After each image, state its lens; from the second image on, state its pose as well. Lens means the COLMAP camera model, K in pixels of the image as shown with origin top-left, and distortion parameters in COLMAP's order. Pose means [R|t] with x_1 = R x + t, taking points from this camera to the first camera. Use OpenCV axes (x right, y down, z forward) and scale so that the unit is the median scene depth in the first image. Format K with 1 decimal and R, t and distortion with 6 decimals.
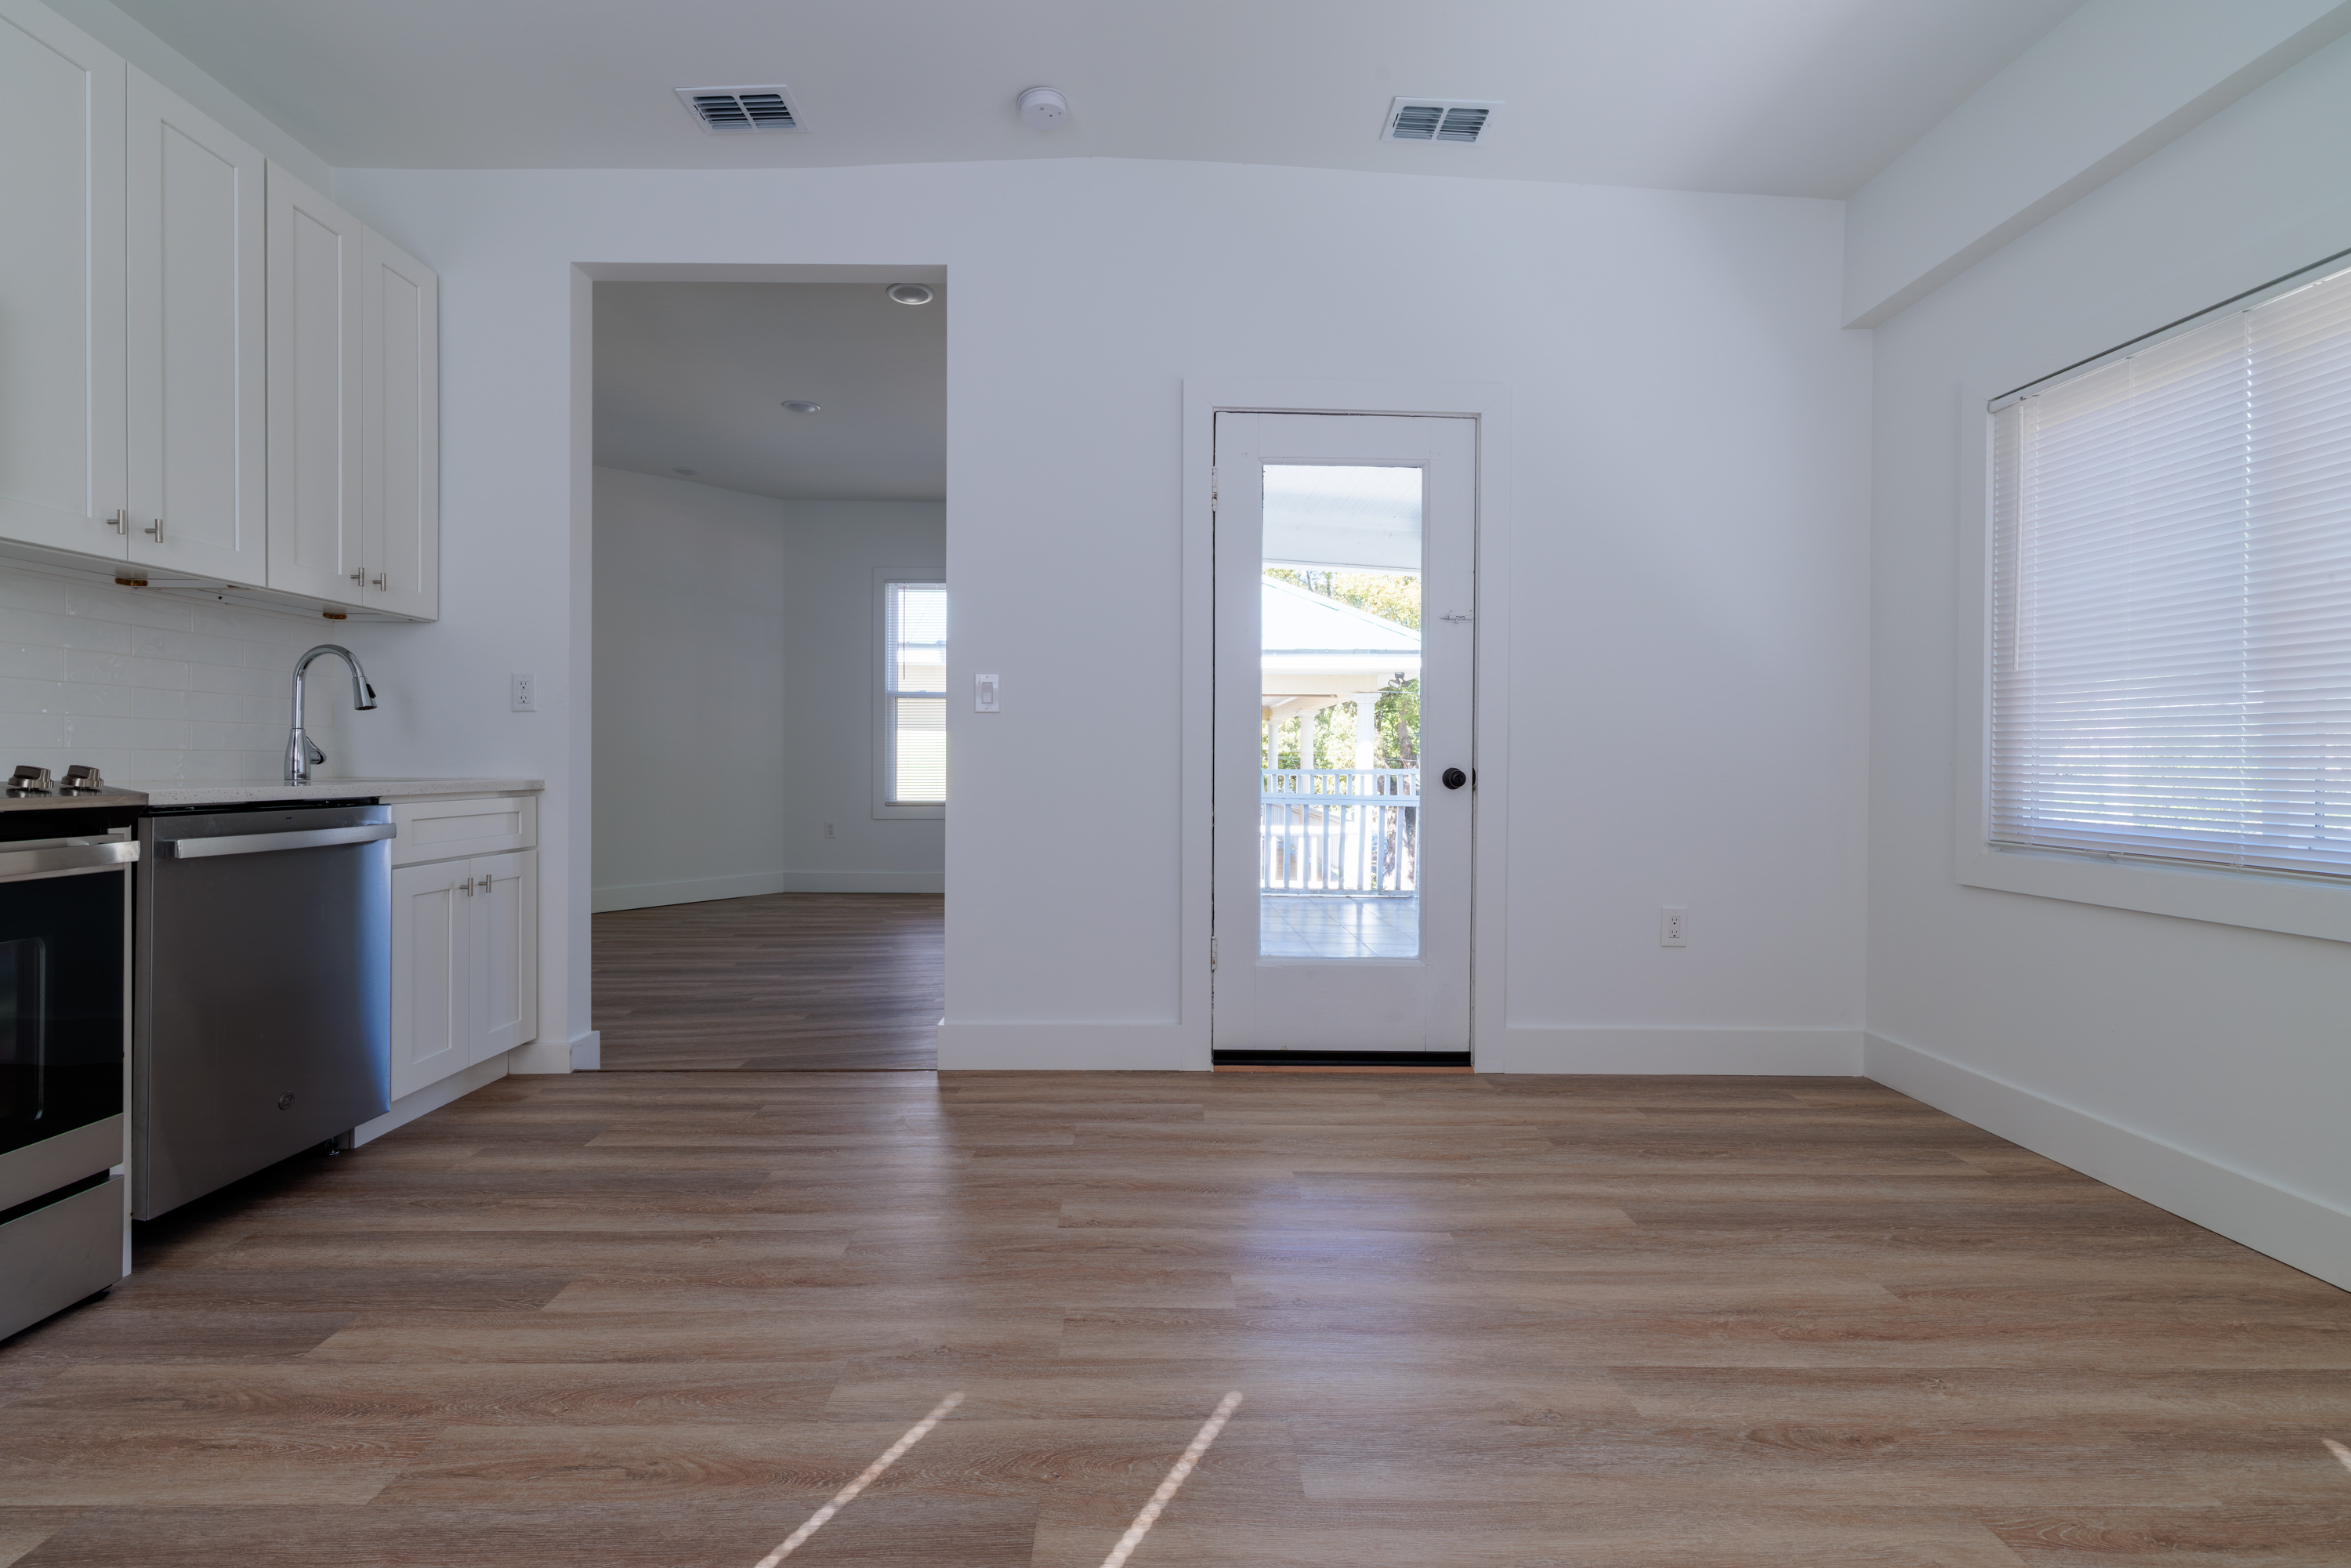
lens RADIAL K [[1024.6, 0, 1158.2], [0, 1024.6, 755.4], [0, 0, 1]] dist [0.001050, 0.000410]
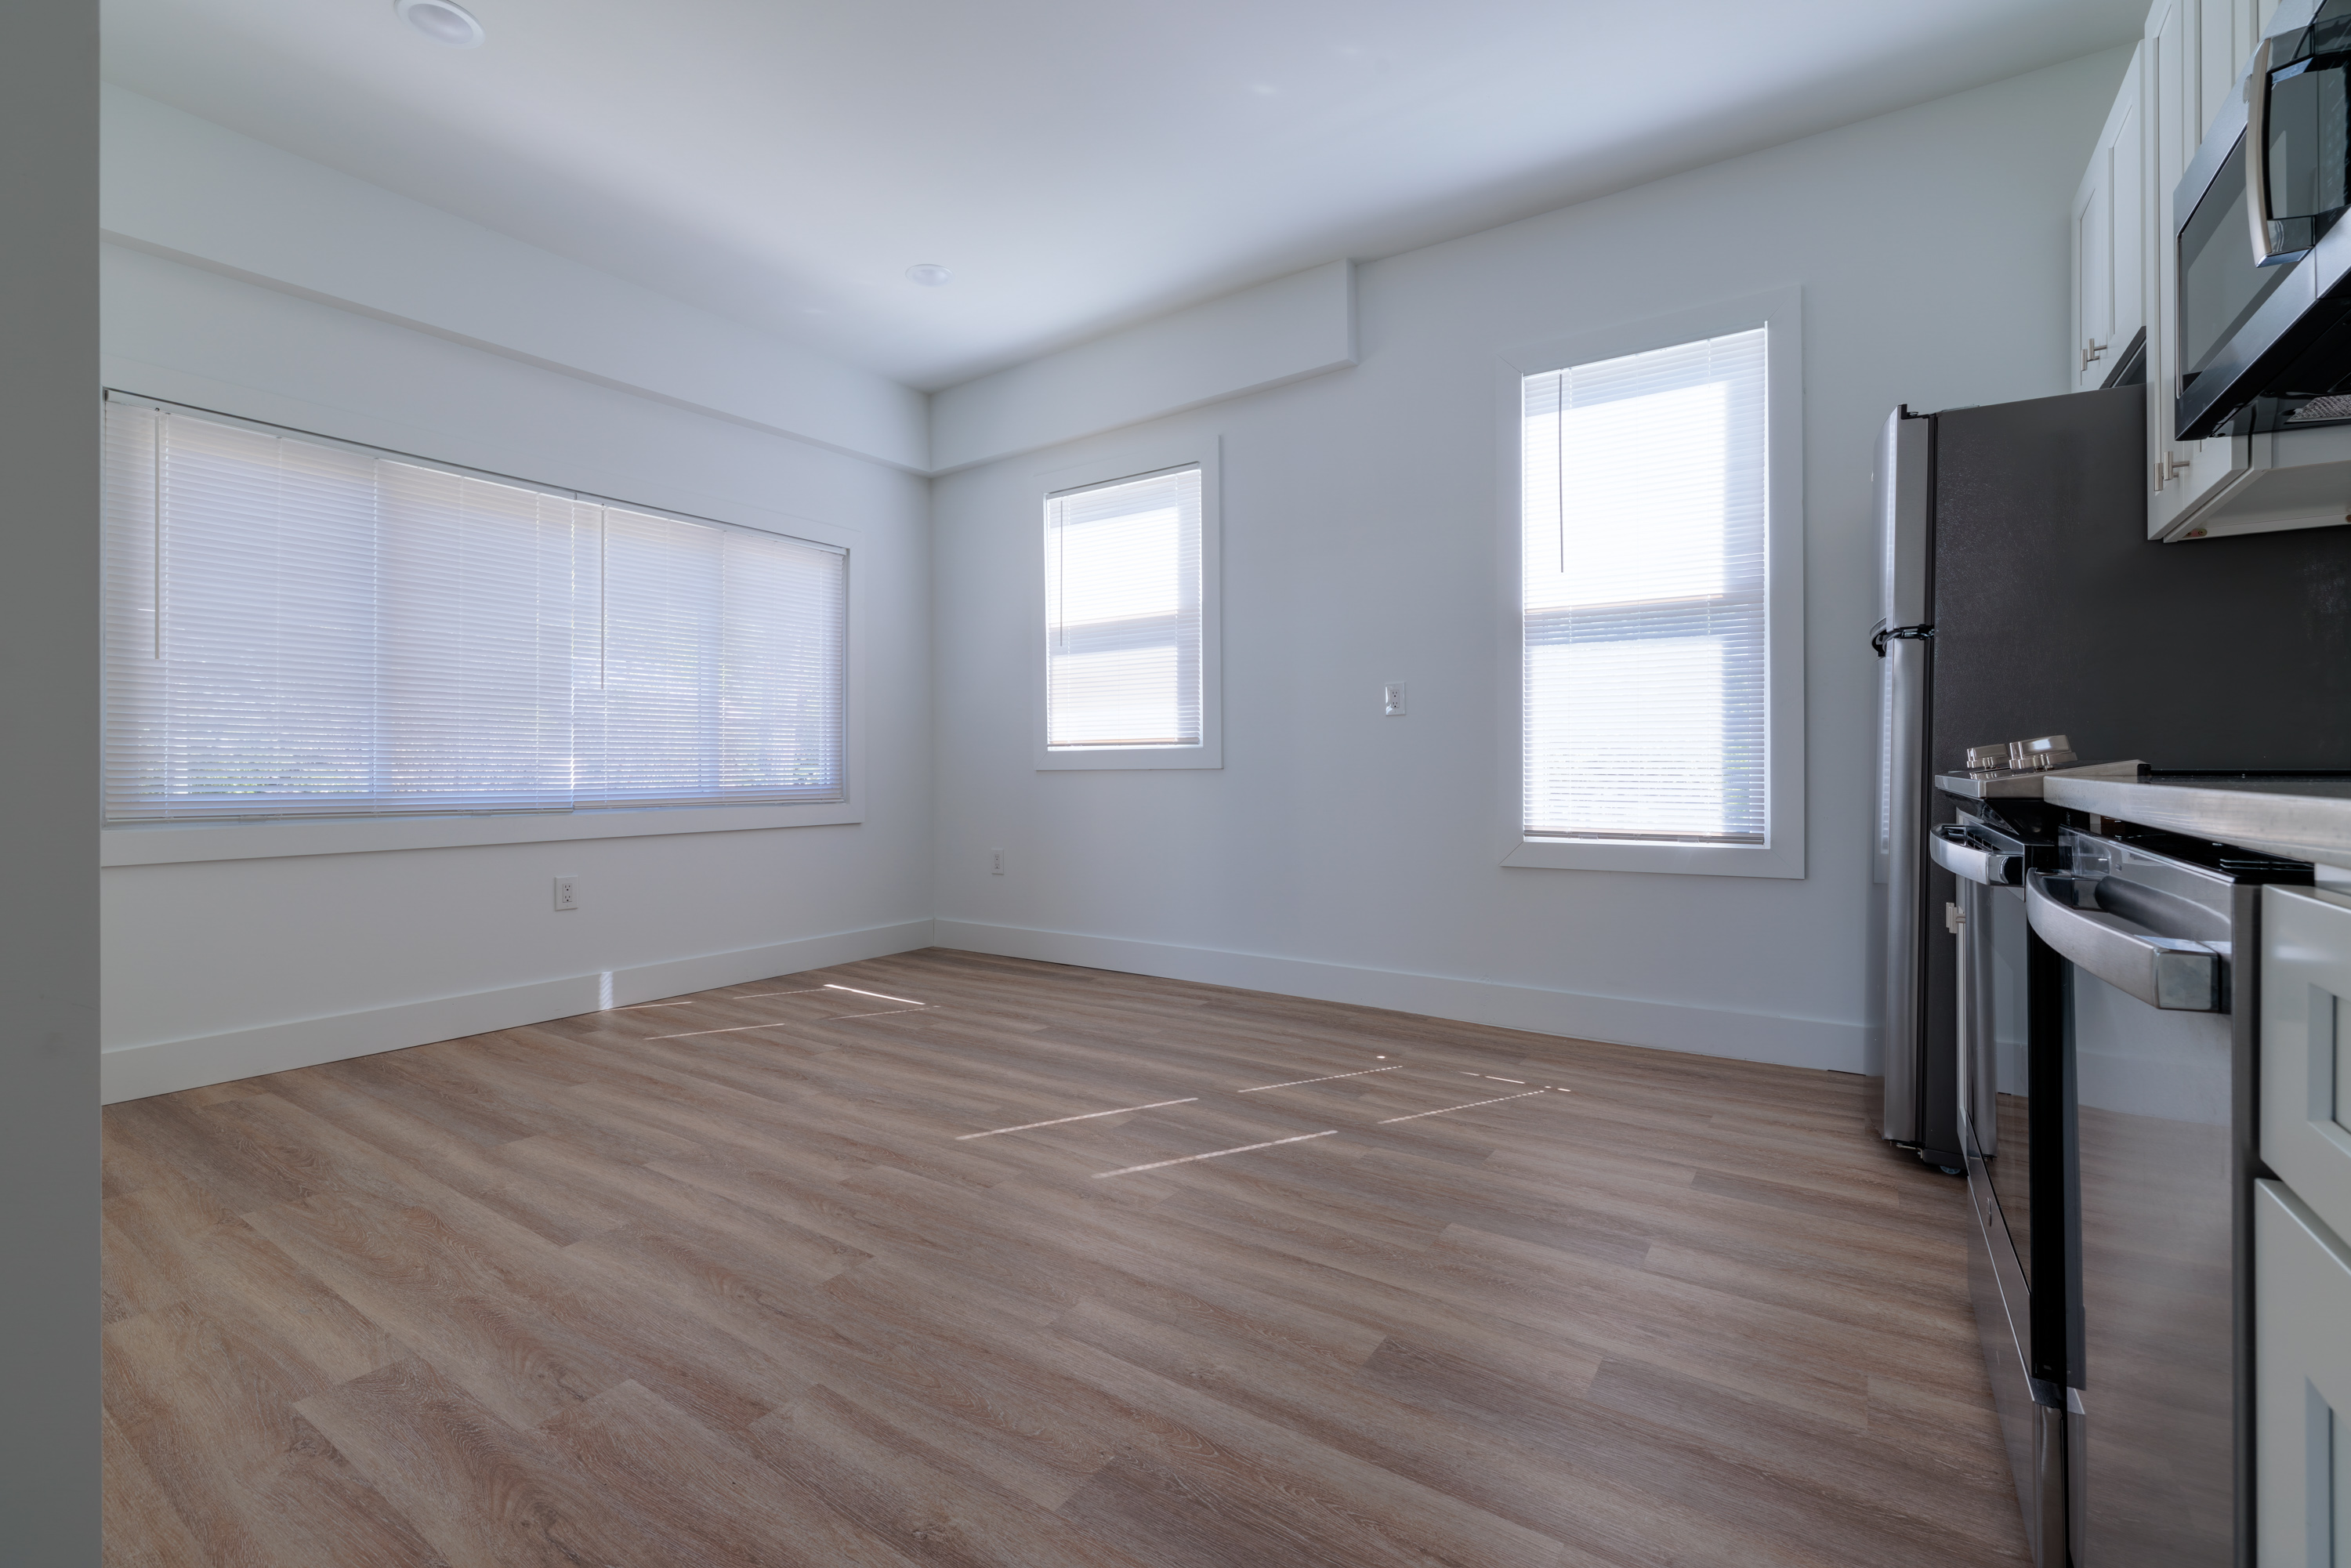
lens RADIAL K [[1020.9, 0, 1167.9], [0, 1020.9, 772.7], [0, 0, 1]] dist [0.000066, 0.000804]
pose [[-0.823675, -0.007788, 0.567008, -0.785296], [-0.007917, 0.999966, 0.002234, 0.030433], [-0.567006, -0.002649, -0.823709, 1.534297]]
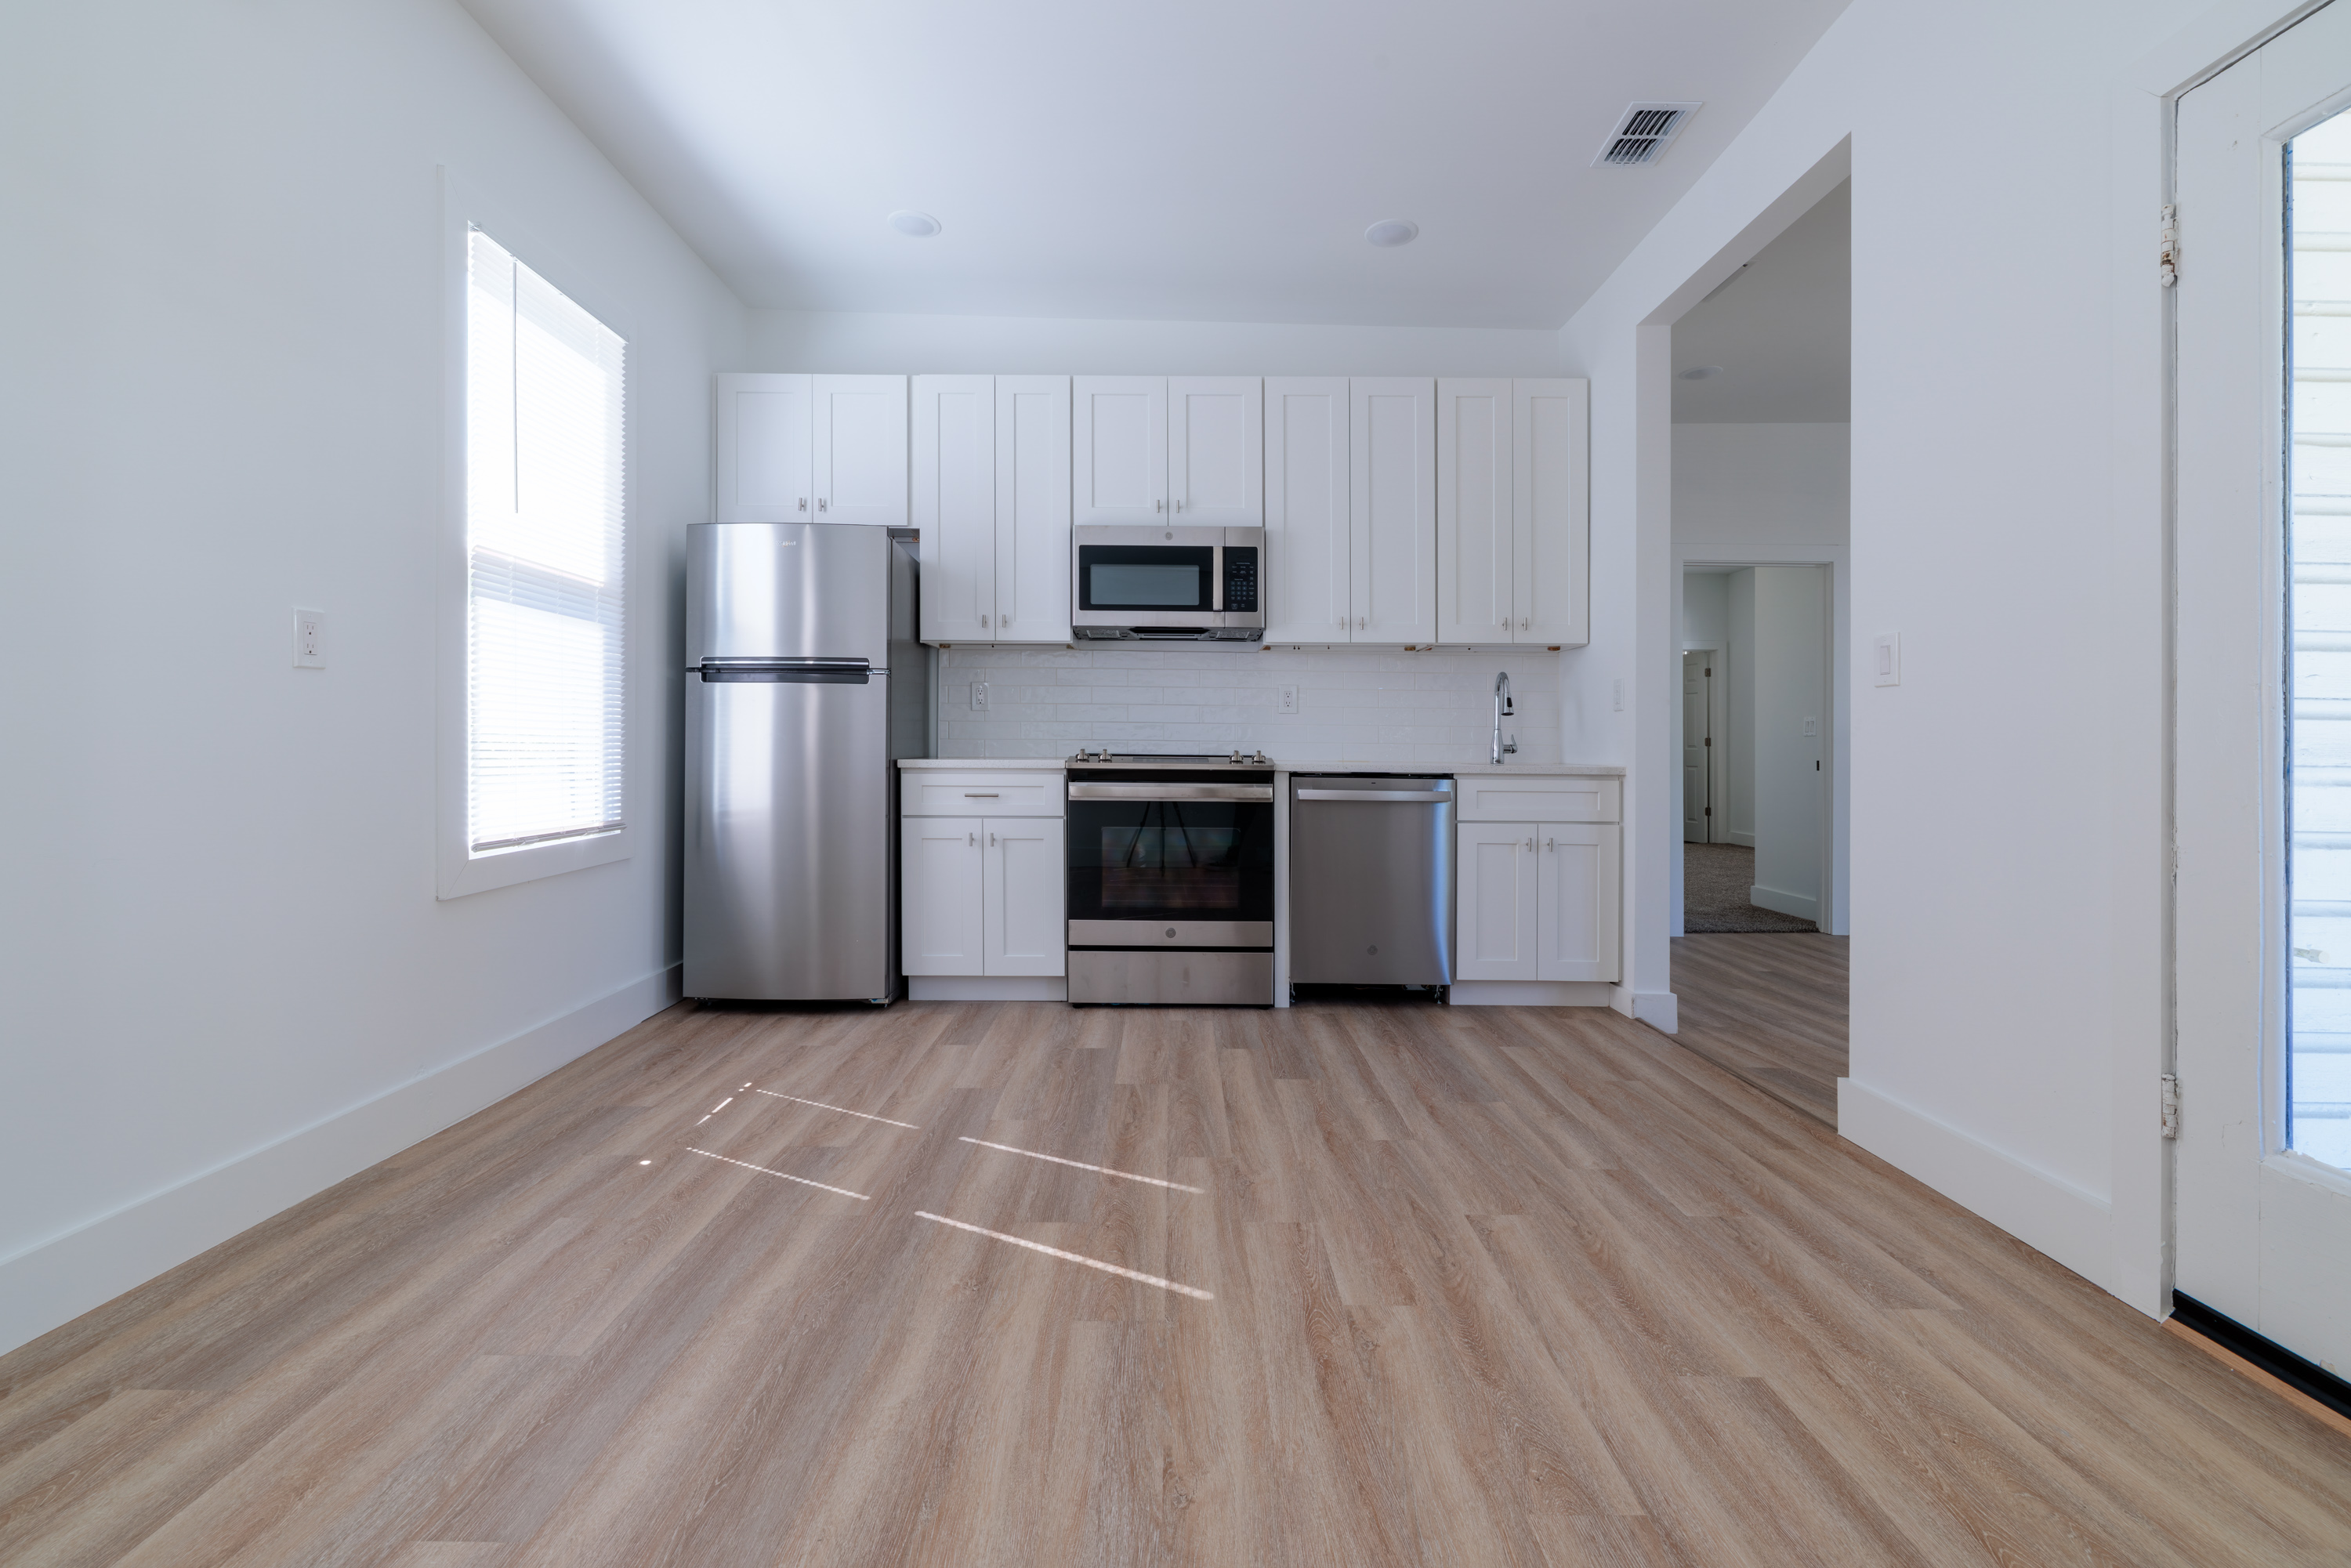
lens RADIAL K [[1024.6, 0, 1158.2], [0, 1024.6, 755.4], [0, 0, 1]] dist [0.001050, 0.000410]
pose [[-0.019032, 0.002742, -0.999815, 0.870599], [-0.002221, 0.999994, 0.002785, 0.011036], [0.999816, 0.002274, -0.019026, 0.692225]]
